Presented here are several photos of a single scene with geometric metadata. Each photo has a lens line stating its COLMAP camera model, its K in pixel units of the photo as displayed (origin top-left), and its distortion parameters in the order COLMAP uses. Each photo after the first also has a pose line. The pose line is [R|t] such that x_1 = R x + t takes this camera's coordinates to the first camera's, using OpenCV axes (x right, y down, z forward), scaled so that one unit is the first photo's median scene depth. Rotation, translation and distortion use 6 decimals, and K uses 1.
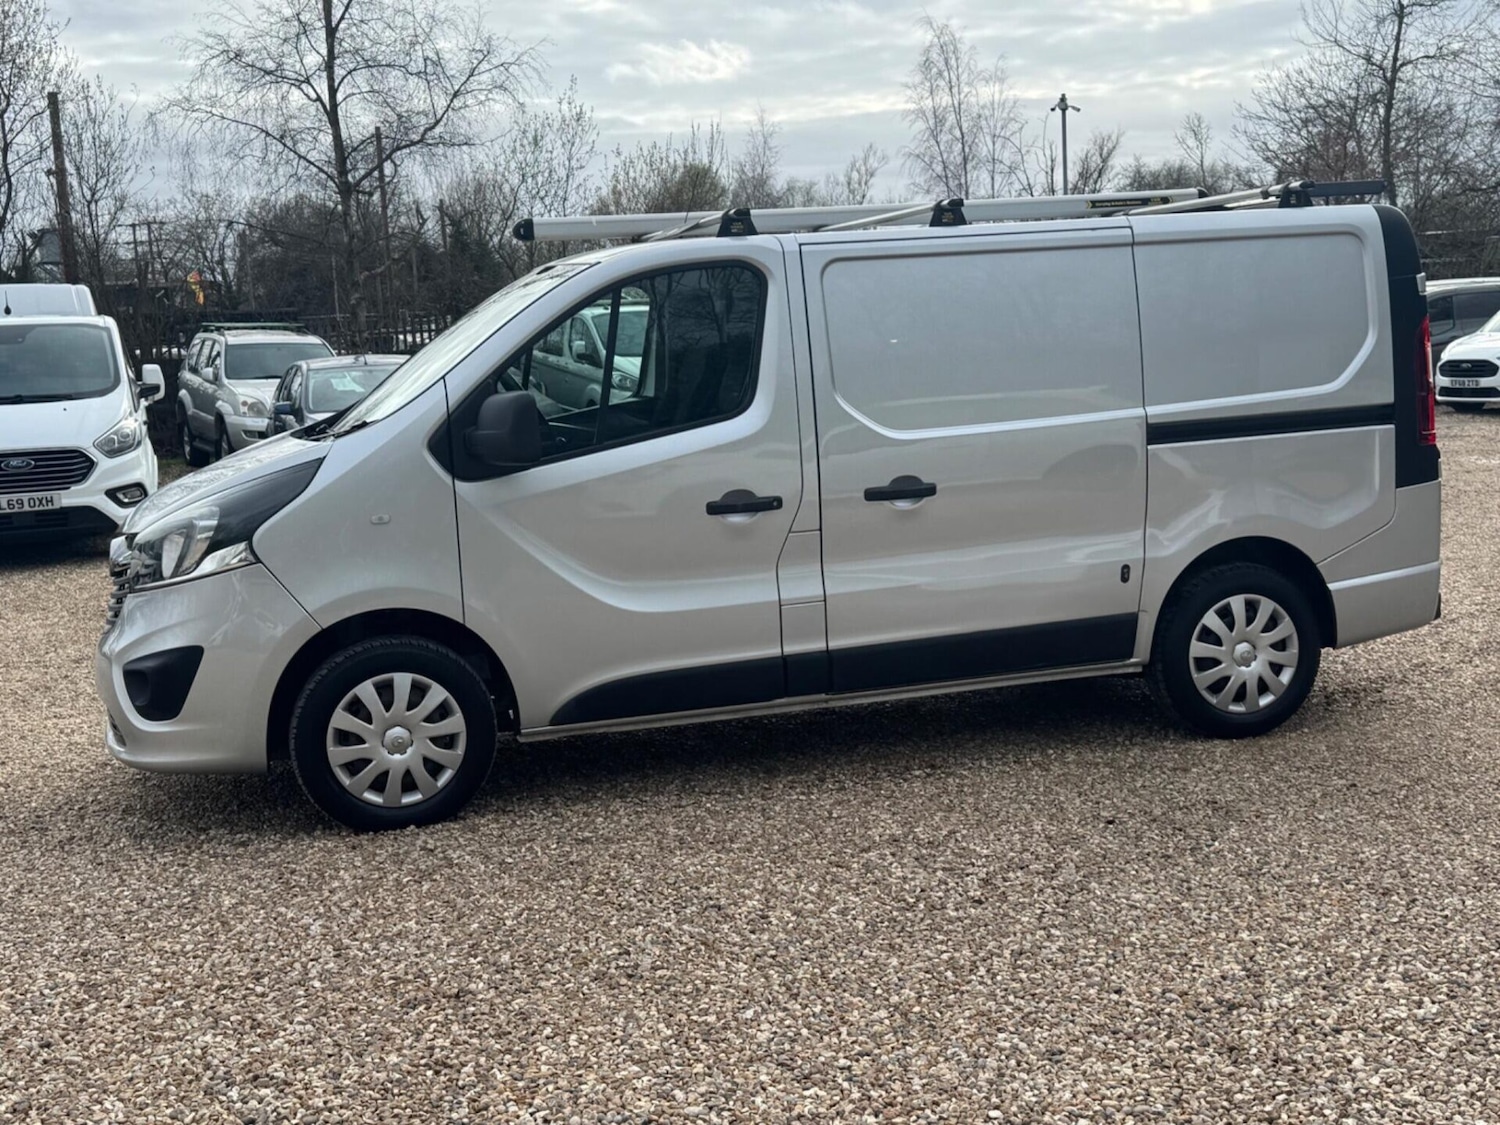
lens RADIAL K [[1809.9, 0, 739.7], [0, 1809.9, 557.2], [0, 0, 1]] dist [0.120955, 0.000000]
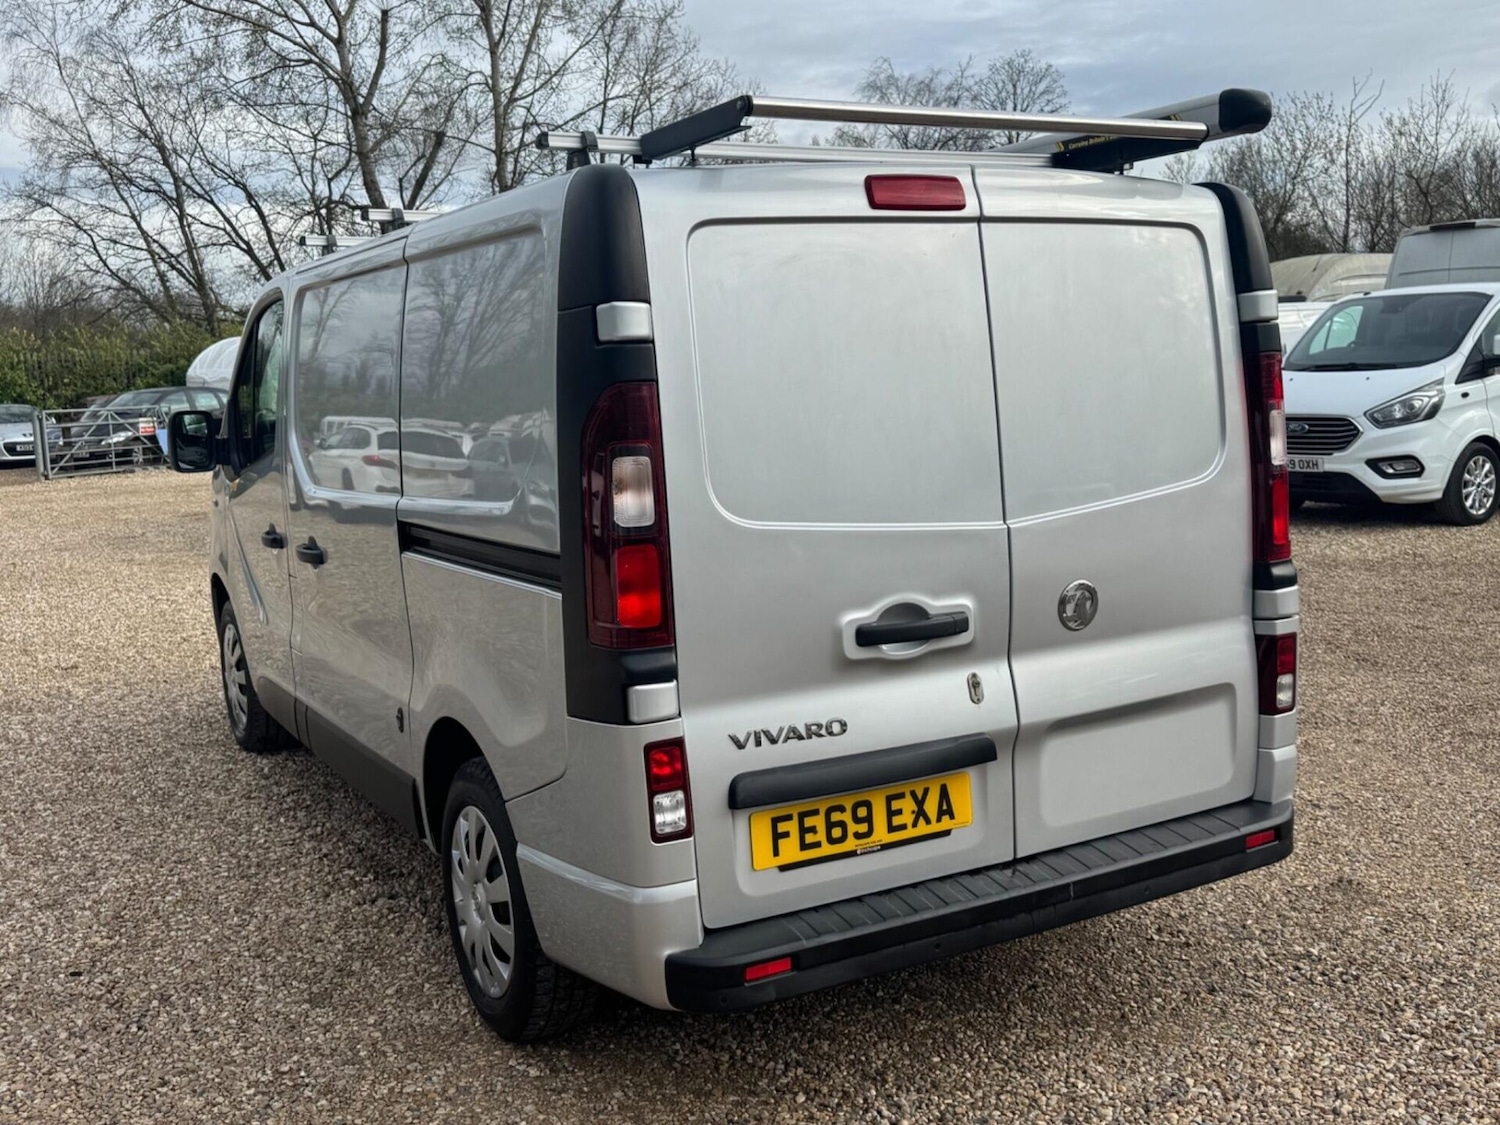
lens RADIAL K [[1489.2, 0, 749.6], [0, 1489.2, 551.6], [0, 0, 1]] dist [0.024468, 0.000000]
pose [[0.239930, 0.165296, -0.956614, 0.836334], [-0.097265, 0.984532, 0.145725, -0.163632], [0.965905, 0.058081, 0.252297, 1.020046]]
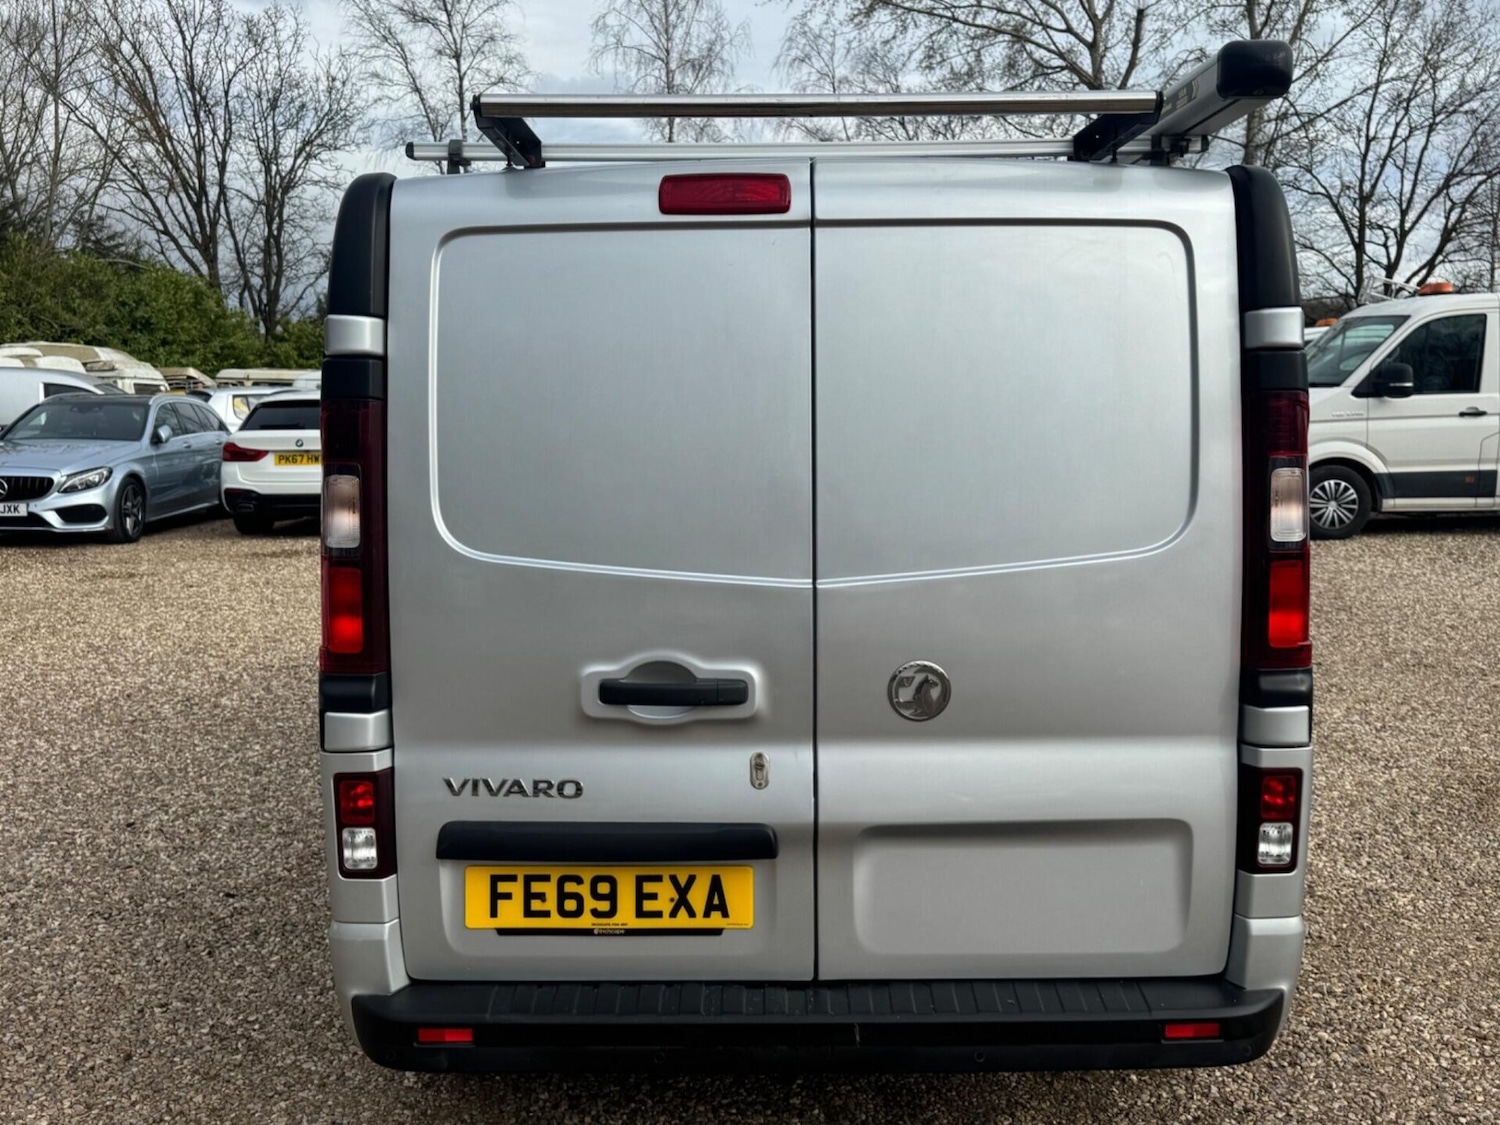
lens RADIAL K [[1478.0, 0, 752.2], [0, 1478.0, 546.2], [0, 0, 1]] dist [0.052907, 0.000000]
pose [[-0.264754, 0.160960, -0.950788, 0.779086], [-0.101737, 0.975806, 0.193525, -0.197475], [0.958934, 0.147966, -0.241973, 1.308954]]
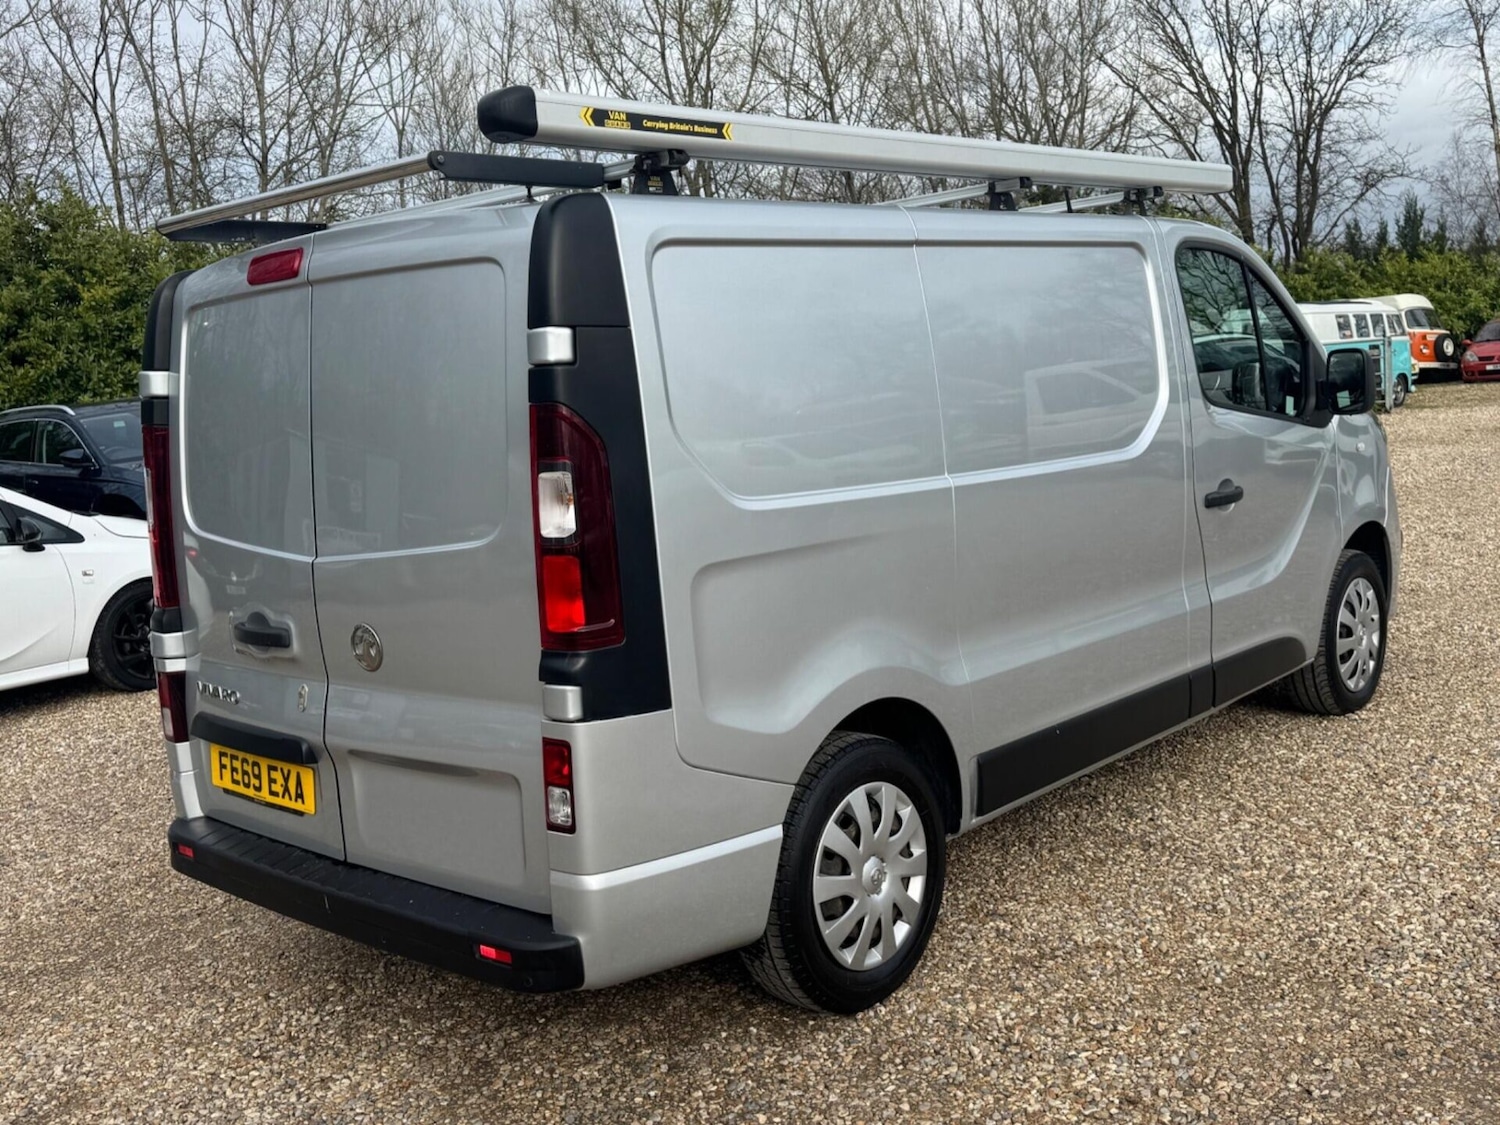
lens RADIAL K [[1473.4, 0, 750.7], [0, 1473.4, 555.7], [0, 0, 1]] dist [0.059908, 0.000000]
pose [[-0.836290, 0.188856, -0.514736, 0.527556], [0.056297, 0.963421, 0.262012, -0.244209], [0.545390, 0.190140, -0.816331, 1.759897]]
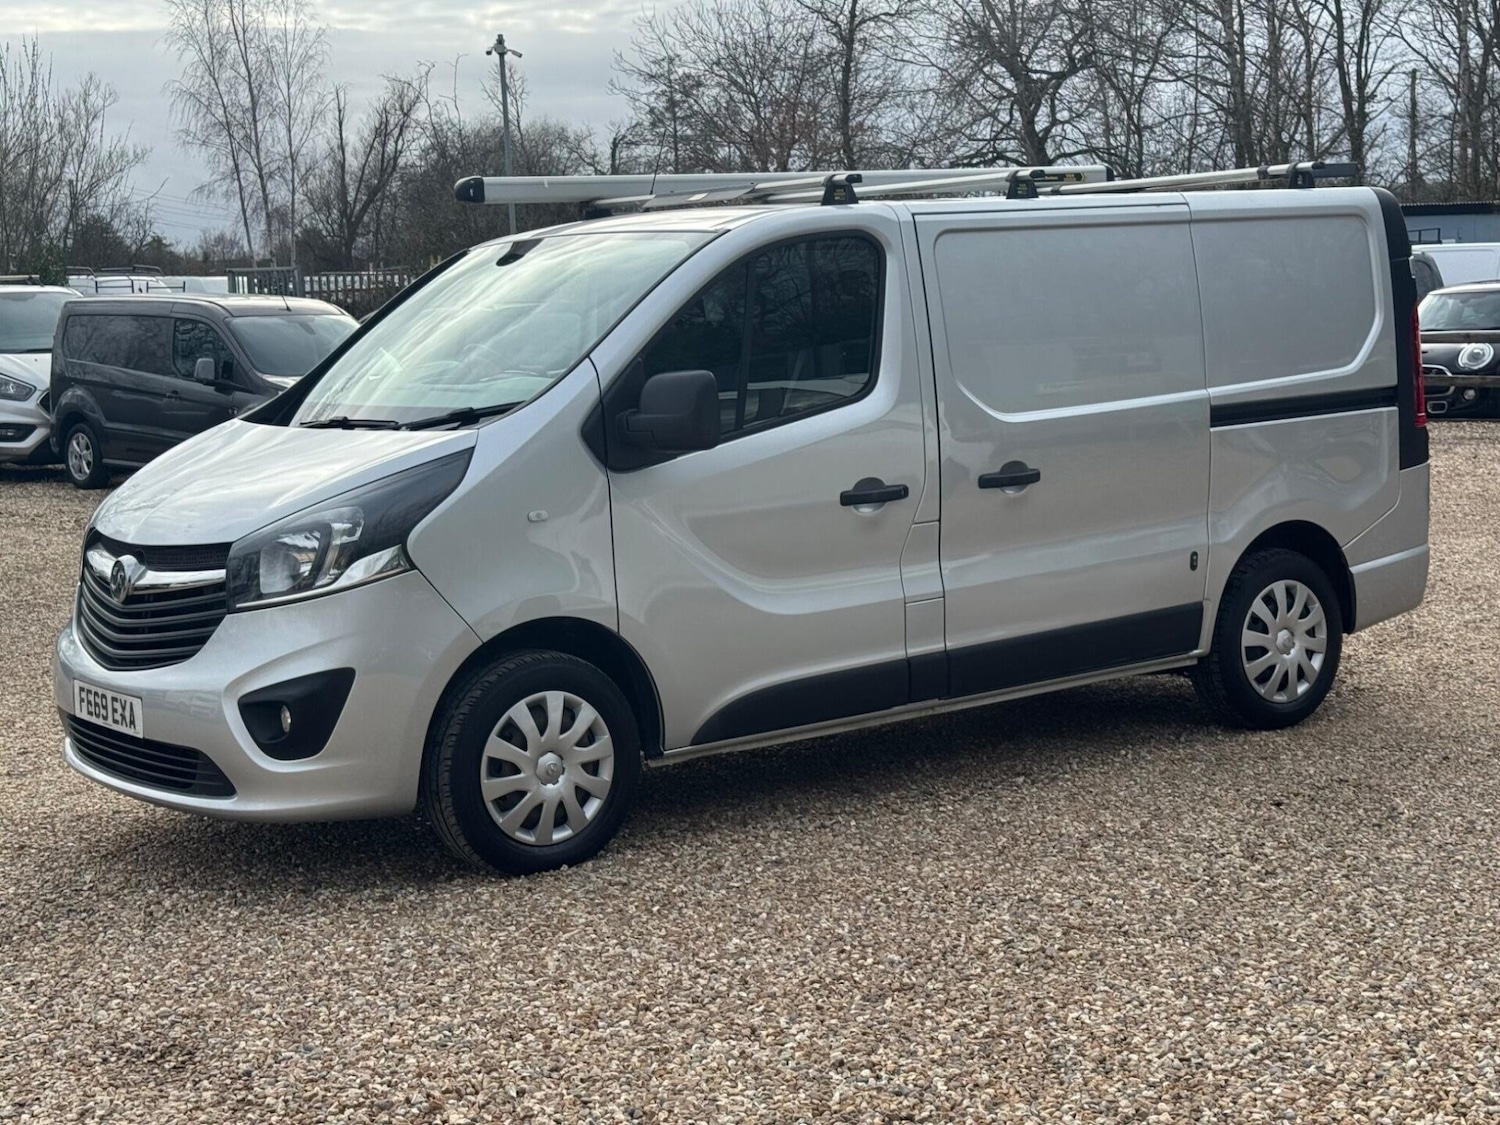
lens RADIAL K [[2384.8, 0, 759.6], [0, 2384.8, 565.5], [0, 0, 1]] dist [0.123454, 0.000000]
pose [[0.935599, -0.031256, 0.351677, -0.467999], [0.040642, 0.998987, -0.019338, 0.027574], [-0.350716, 0.032386, 0.935922, -0.111057]]
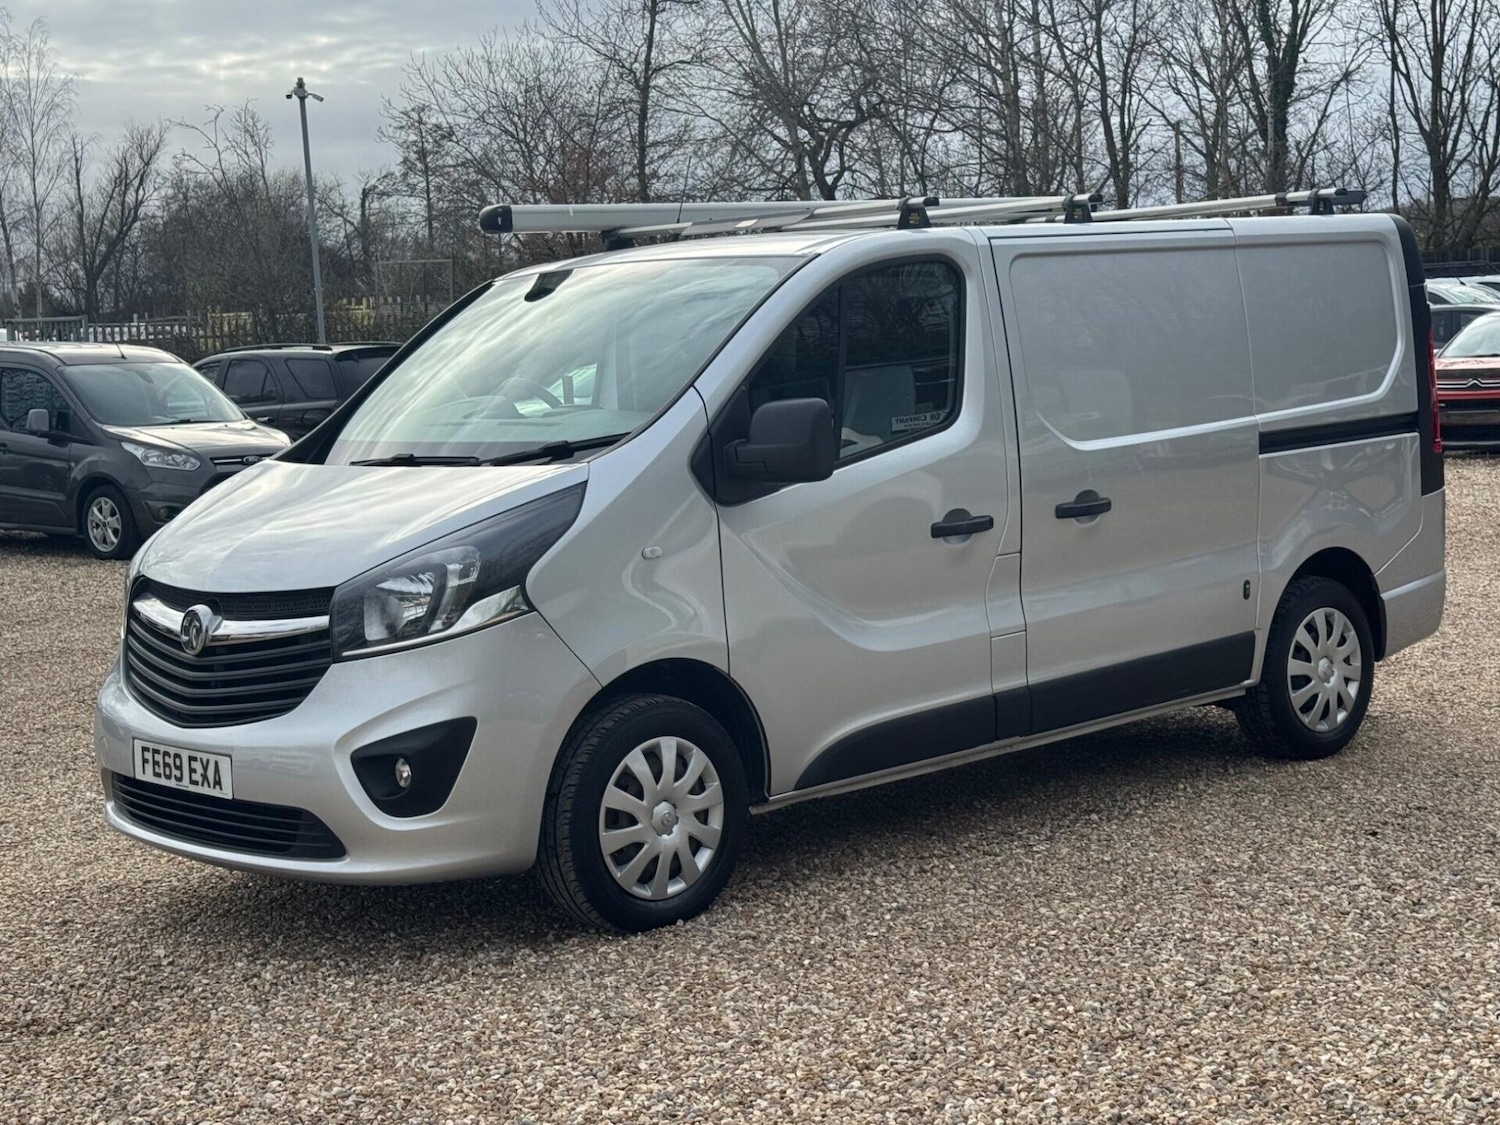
lens RADIAL K [[2384.8, 0, 762.7], [0, 2384.8, 564.1], [0, 0, 1]] dist [0.123454, 0.000000]
pose [[0.890917, -0.041382, 0.452277, -0.602798], [0.064284, 0.997304, -0.035381, 0.024548], [-0.449594, 0.060596, 0.891175, -0.003261]]
